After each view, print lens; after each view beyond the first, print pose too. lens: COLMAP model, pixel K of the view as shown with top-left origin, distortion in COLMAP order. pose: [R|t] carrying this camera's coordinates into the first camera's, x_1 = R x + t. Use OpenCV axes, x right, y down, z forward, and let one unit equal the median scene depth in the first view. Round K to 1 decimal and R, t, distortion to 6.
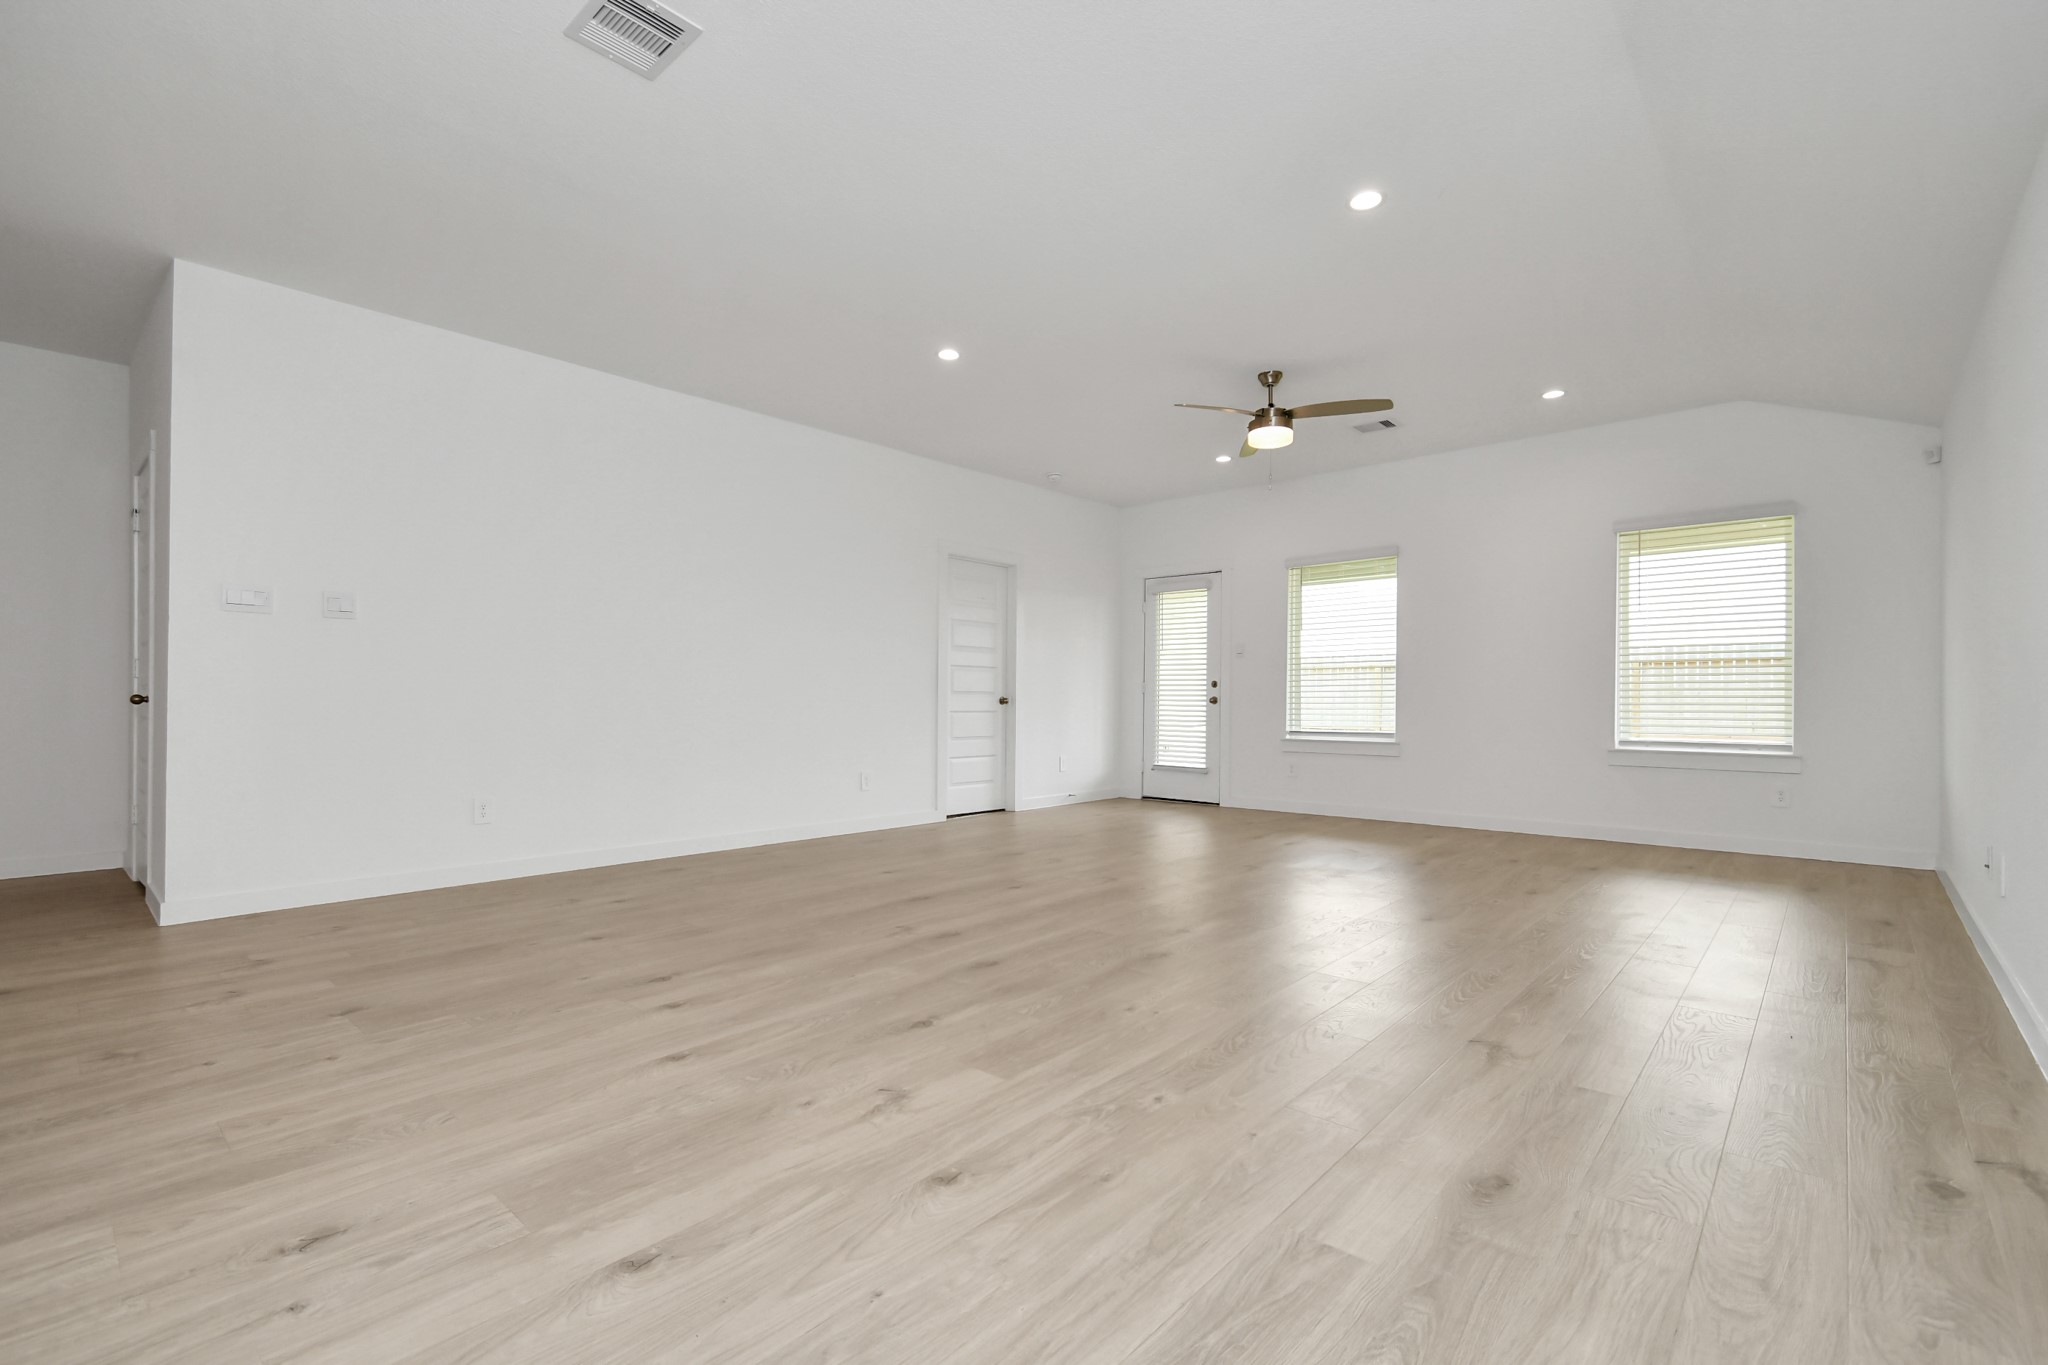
lens RADIAL K [[901.8, 0, 1024.6], [0, 901.8, 695.6], [0, 0, 1]] dist [0.013872, -0.006084]
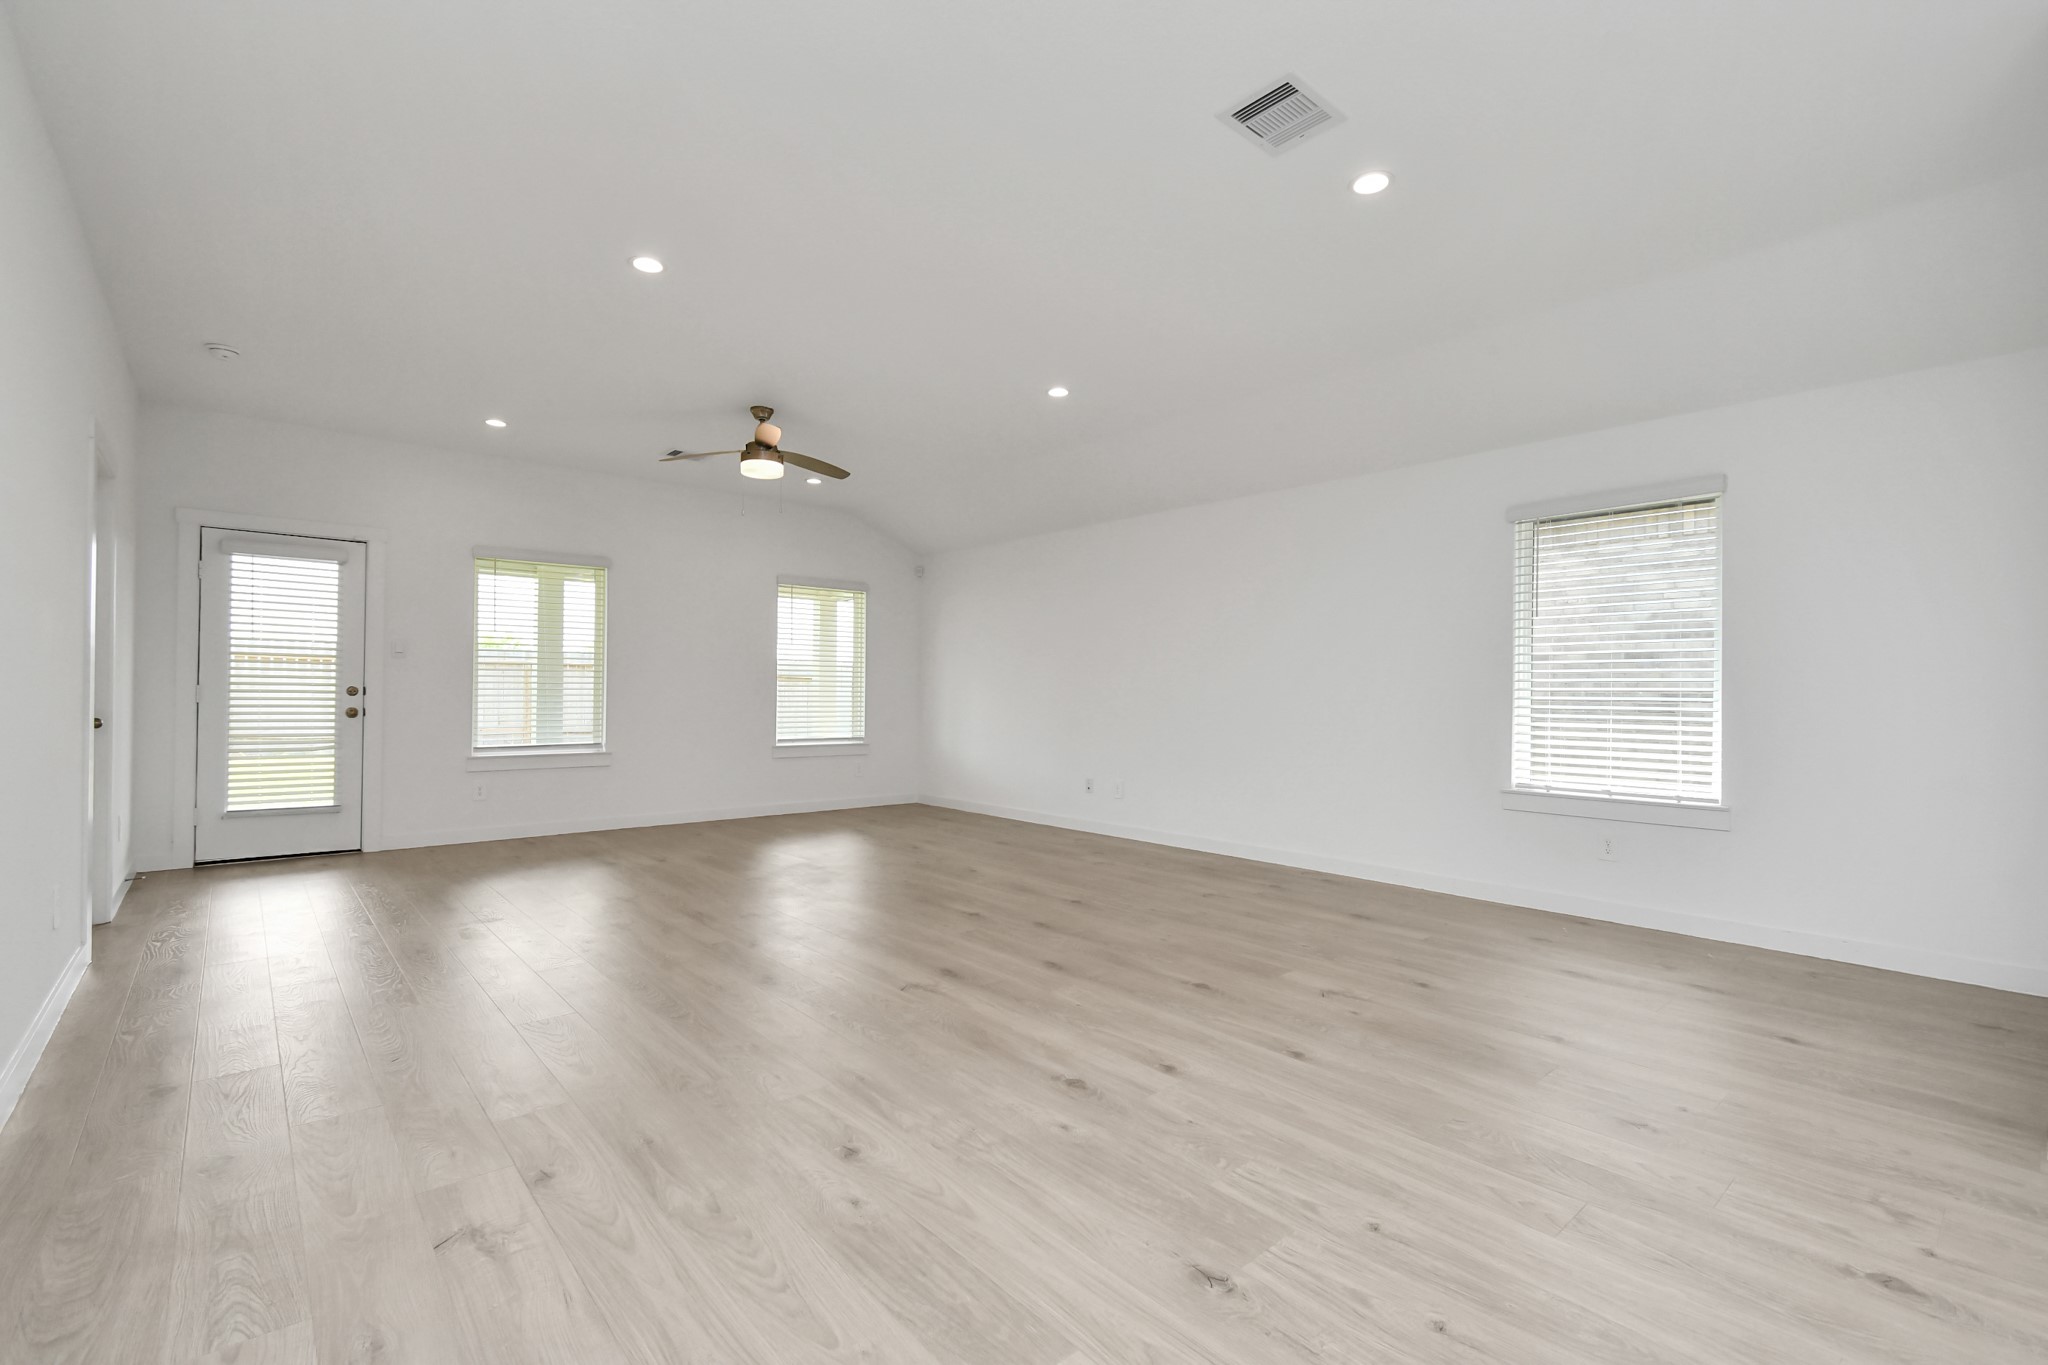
lens RADIAL K [[901.8, 0, 1024.6], [0, 901.8, 695.6], [0, 0, 1]] dist [0.013872, -0.006084]
pose [[0.119914, -0.001454, 0.992783, -1.212353], [-0.011913, 0.999925, 0.002903, -0.046234], [-0.992713, -0.012175, 0.119887, 0.930977]]
